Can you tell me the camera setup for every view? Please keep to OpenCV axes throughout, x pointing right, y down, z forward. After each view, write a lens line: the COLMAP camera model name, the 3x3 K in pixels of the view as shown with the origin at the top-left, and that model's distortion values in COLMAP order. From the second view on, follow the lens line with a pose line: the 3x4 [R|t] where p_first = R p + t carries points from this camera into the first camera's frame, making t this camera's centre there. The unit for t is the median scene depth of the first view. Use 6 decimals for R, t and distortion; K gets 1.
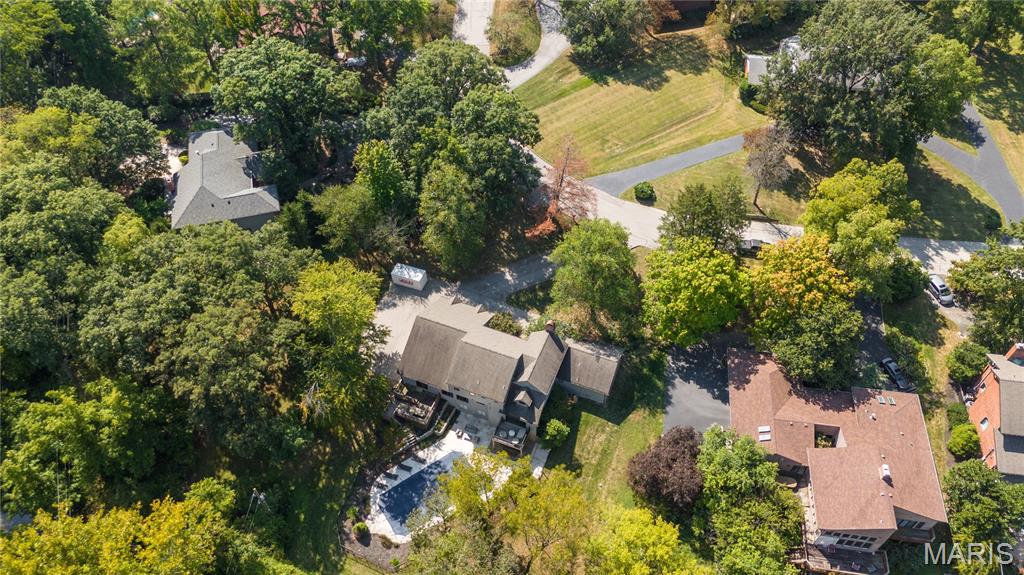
lens RADIAL K [[757.8, 0, 512.7], [0, 757.8, 287.3], [0, 0, 1]] dist [0.059221, -0.003310]
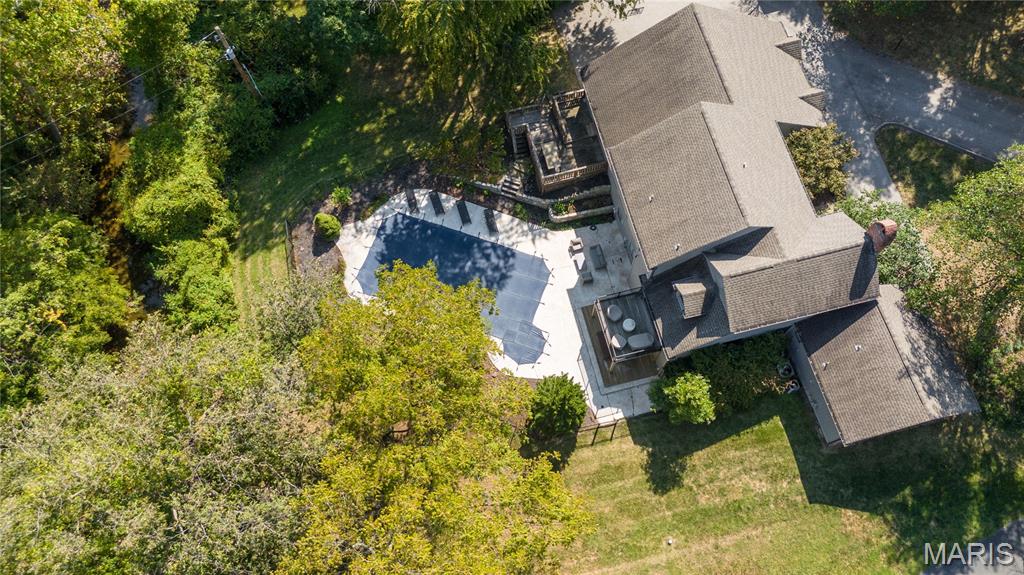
lens RADIAL K [[757.8, 0, 512.1], [0, 757.8, 287.2], [0, 0, 1]] dist [0.059221, -0.003310]
pose [[0.586517, 0.755625, -0.291596, 0.075410], [-0.612712, 0.649399, 0.450405, 0.006948], [0.529700, -0.085506, 0.843864, 0.553532]]
